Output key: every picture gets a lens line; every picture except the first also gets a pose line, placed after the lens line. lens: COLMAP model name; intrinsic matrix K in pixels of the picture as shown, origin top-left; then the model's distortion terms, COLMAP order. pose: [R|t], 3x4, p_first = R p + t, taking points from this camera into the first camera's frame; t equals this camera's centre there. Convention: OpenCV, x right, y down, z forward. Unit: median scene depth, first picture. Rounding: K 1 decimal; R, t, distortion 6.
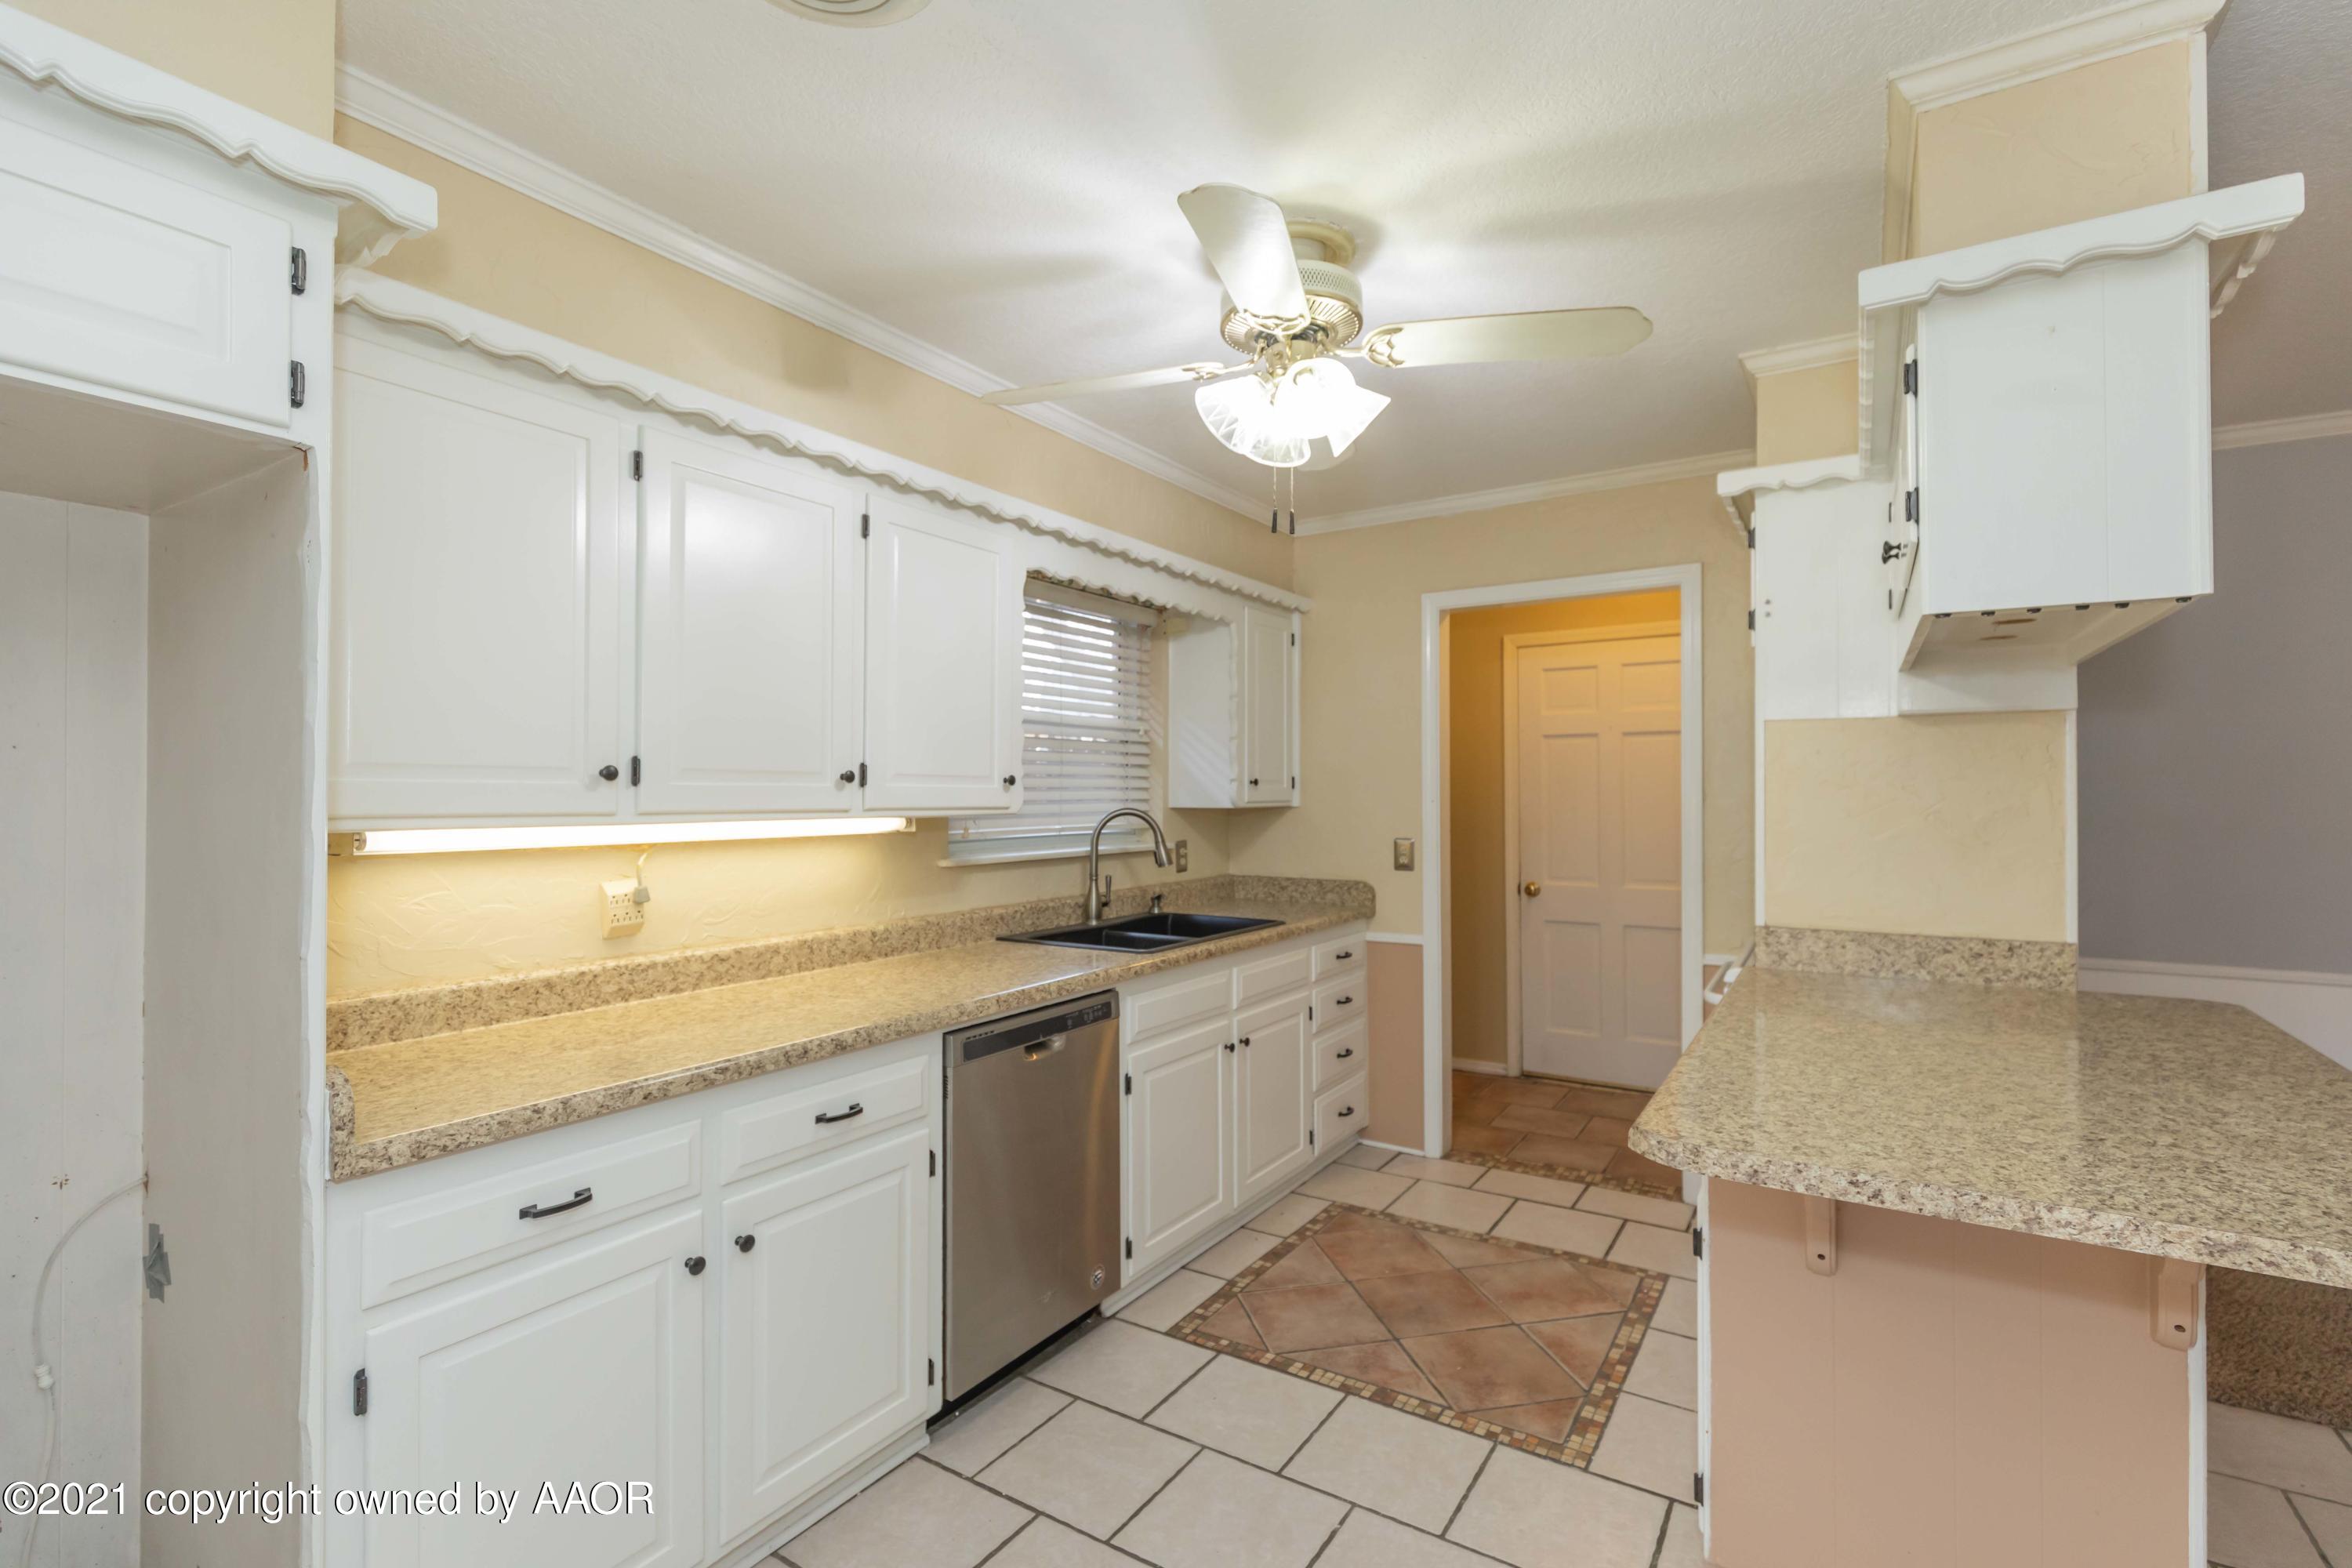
lens RADIAL K [[1074.1, 0, 1195.0], [0, 1074.1, 788.7], [0, 0, 1]] dist [-0.000579, -0.000642]
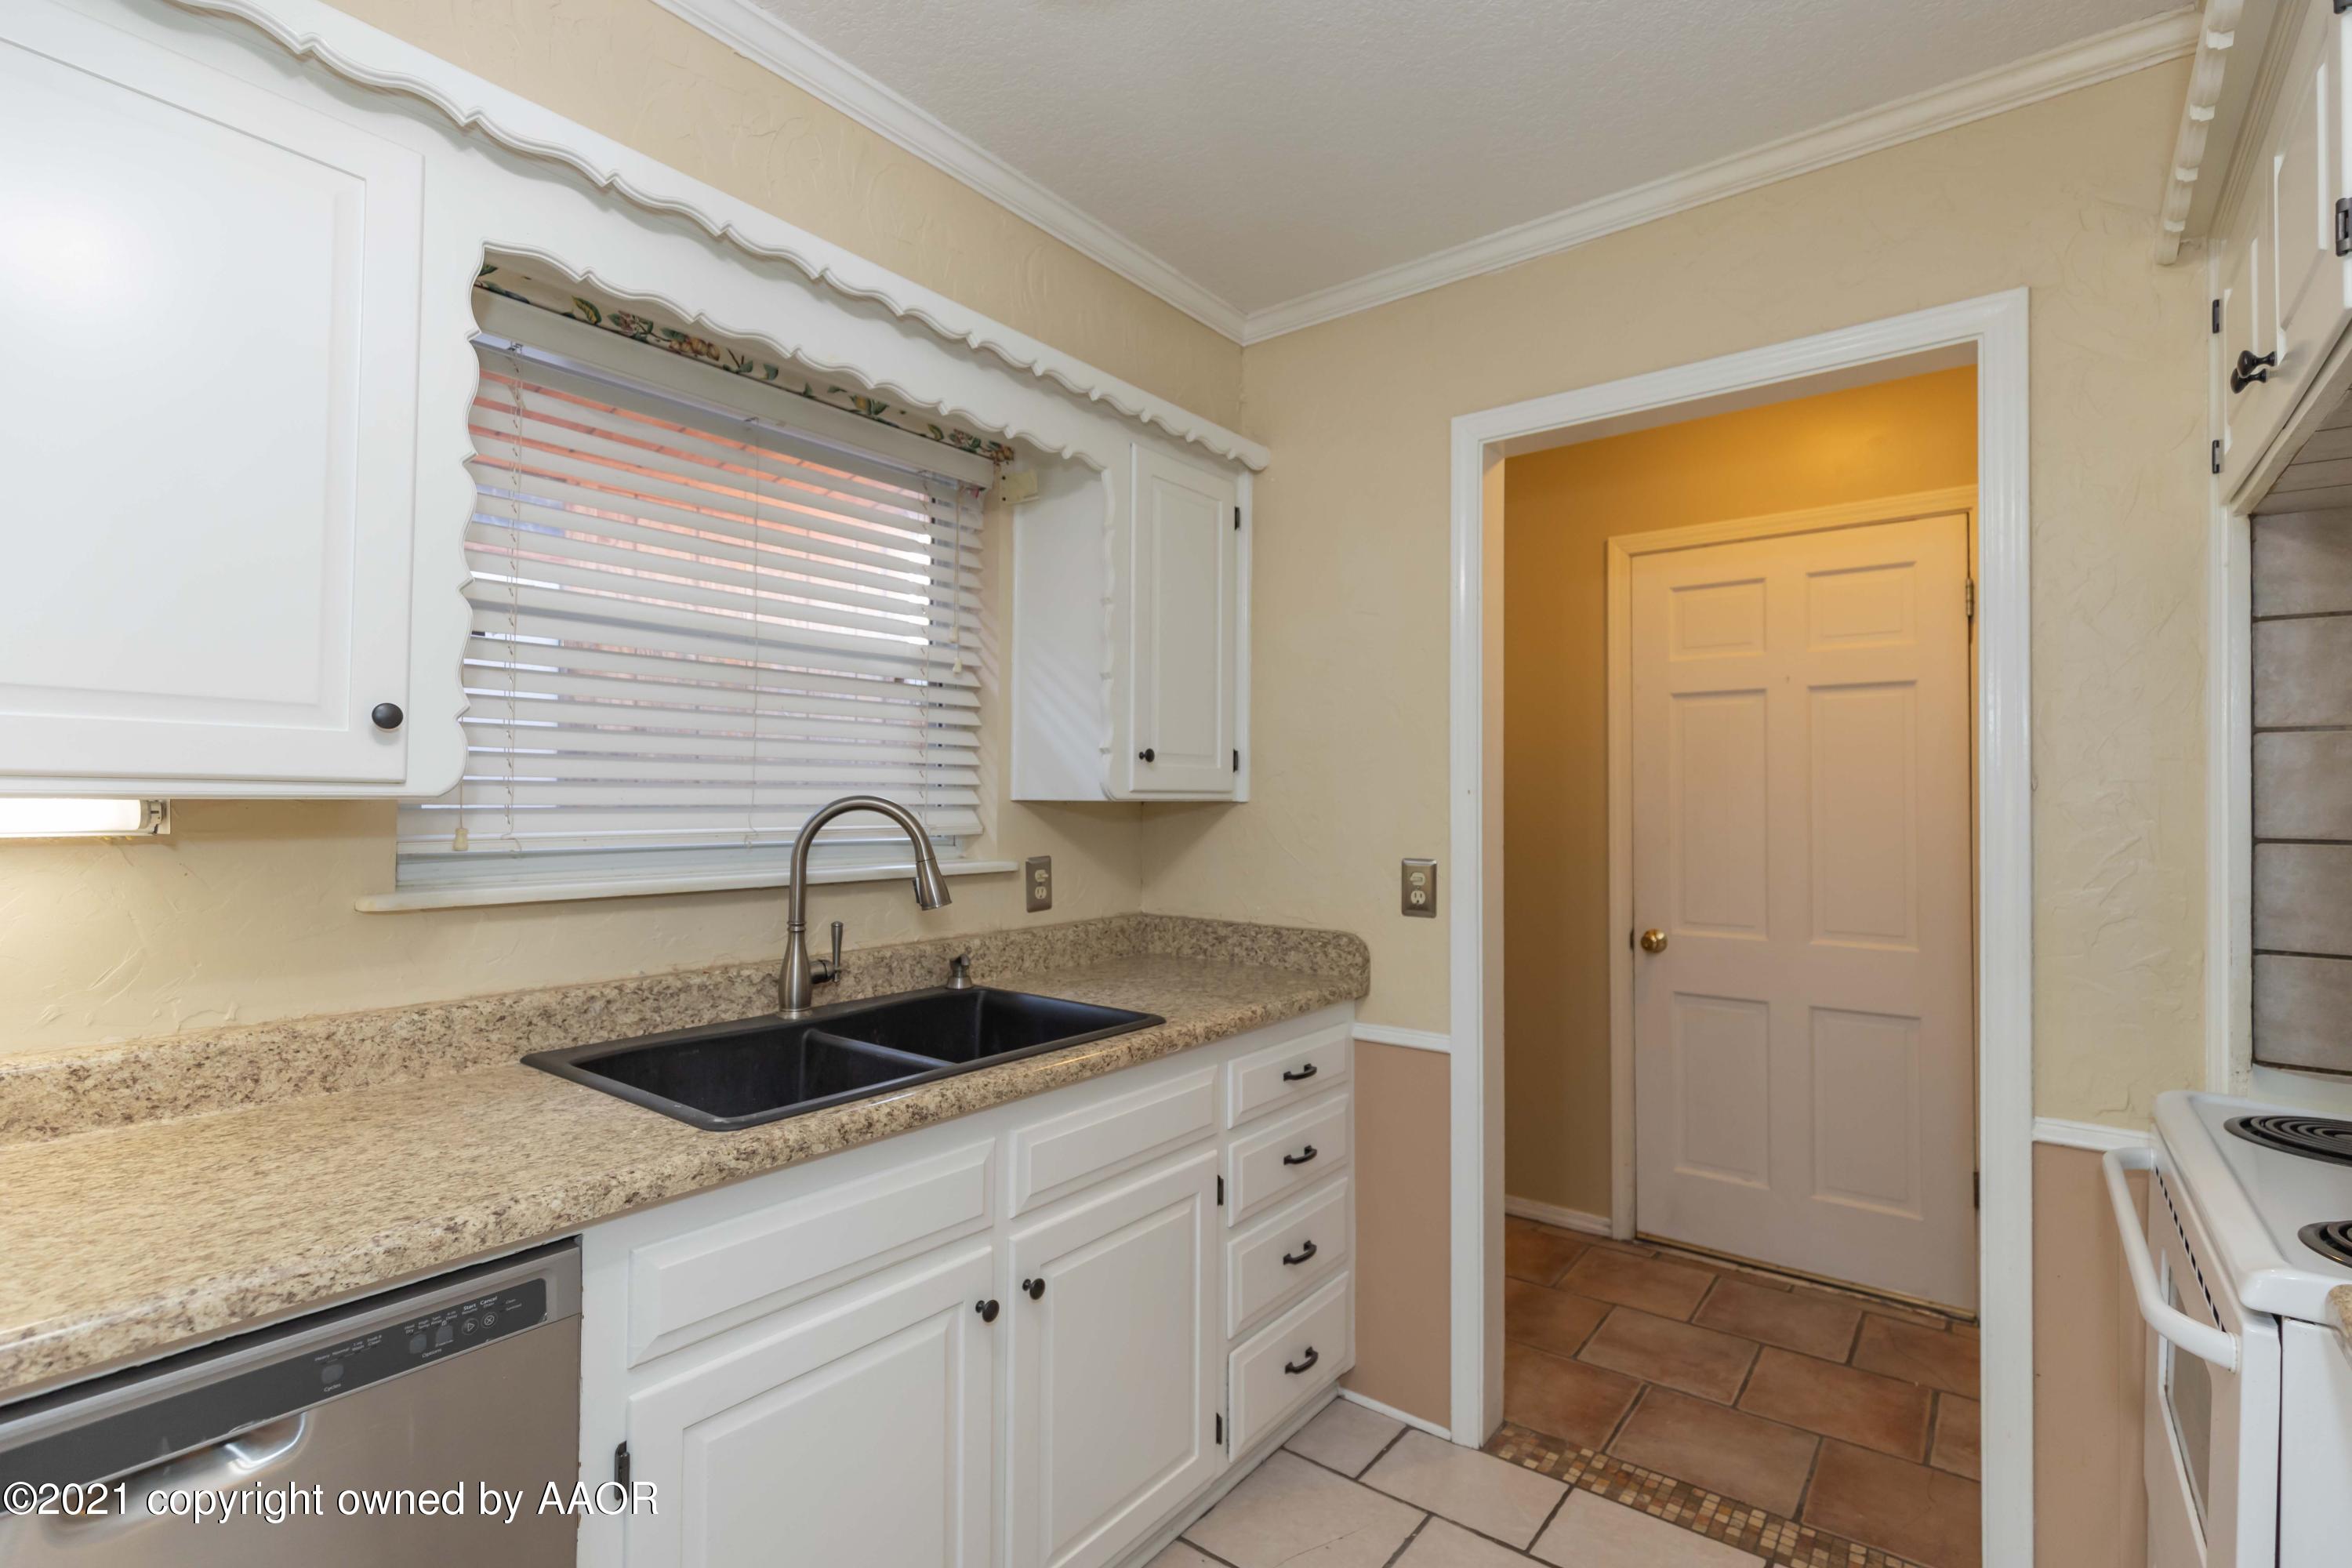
lens RADIAL K [[1045.9, 0, 1226.8], [0, 1045.9, 784.0], [0, 0, 1]] dist [0.002045, -0.000077]
pose [[0.996802, 0.008299, -0.079481, 0.158317], [-0.009410, 0.999863, -0.013610, 0.017959], [0.079357, 0.014314, 0.996743, 0.516120]]
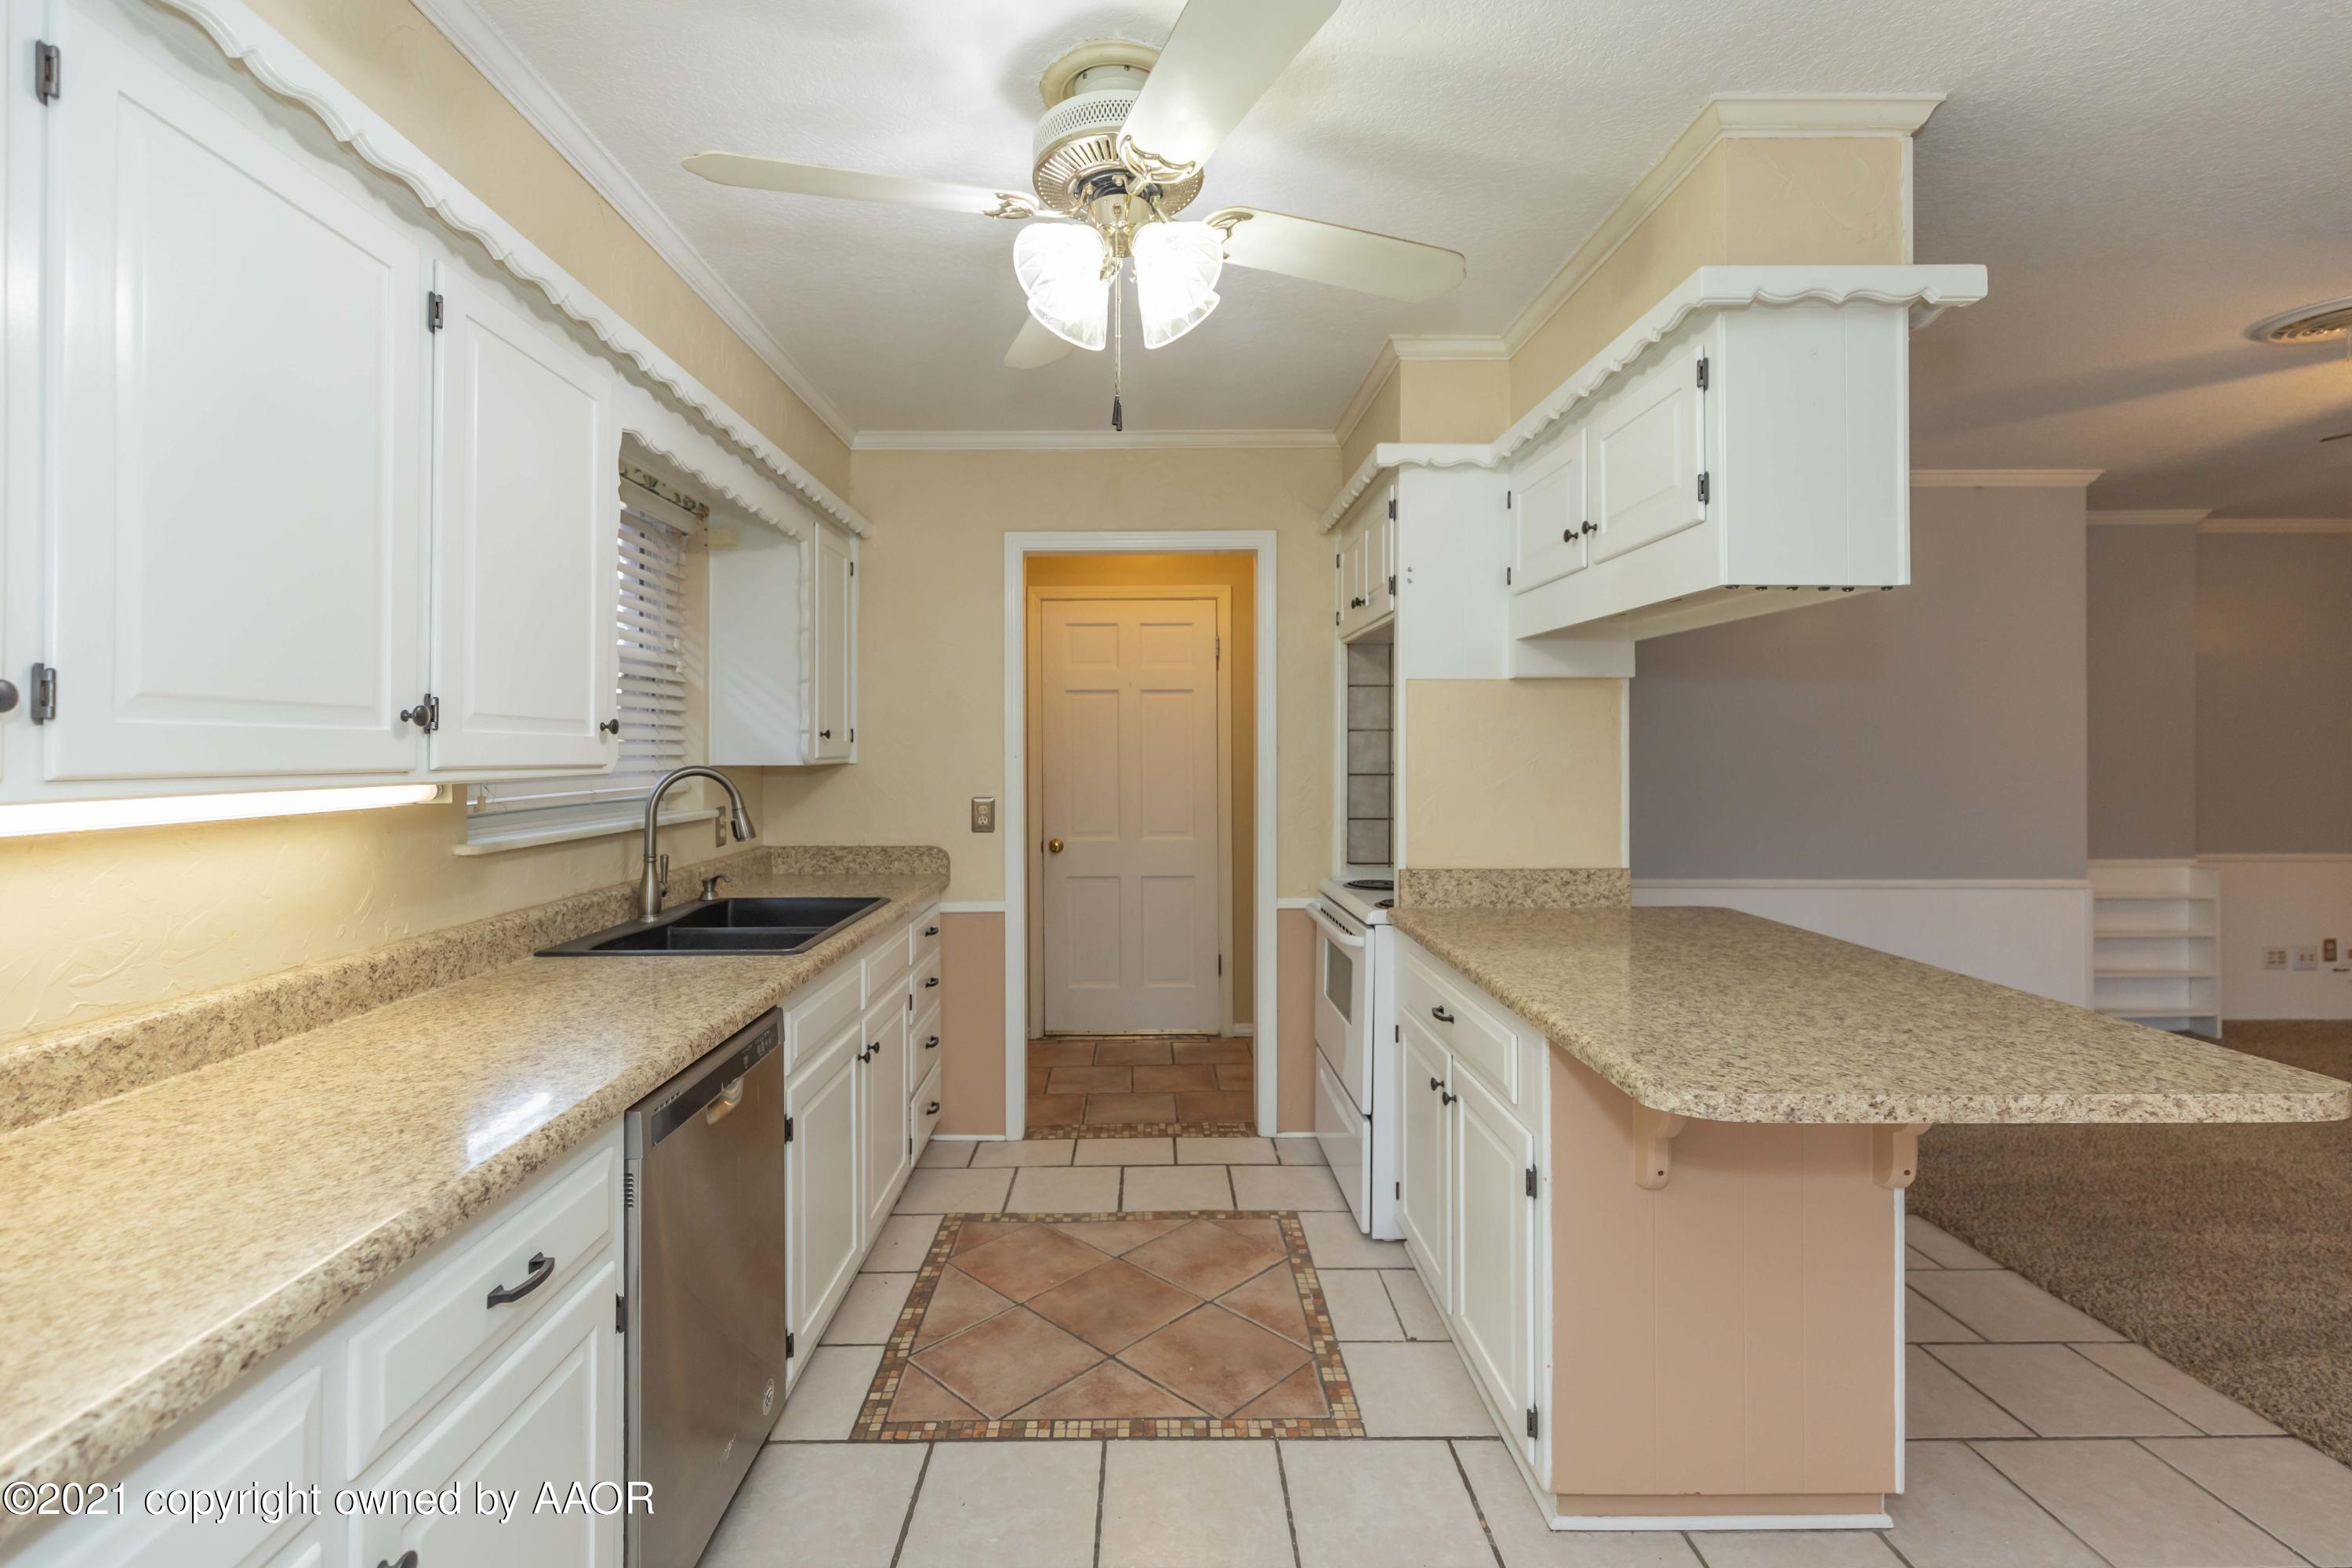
lens RADIAL K [[1067.0, 0, 1128.7], [0, 1067.0, 747.9], [0, 0, 1]] dist [0.003798, -0.000519]
pose [[0.839753, 0.001156, 0.542968, -0.223544], [-0.001151, 0.999999, -0.000348, 0.005107], [-0.542968, -0.000333, 0.839754, 0.194246]]
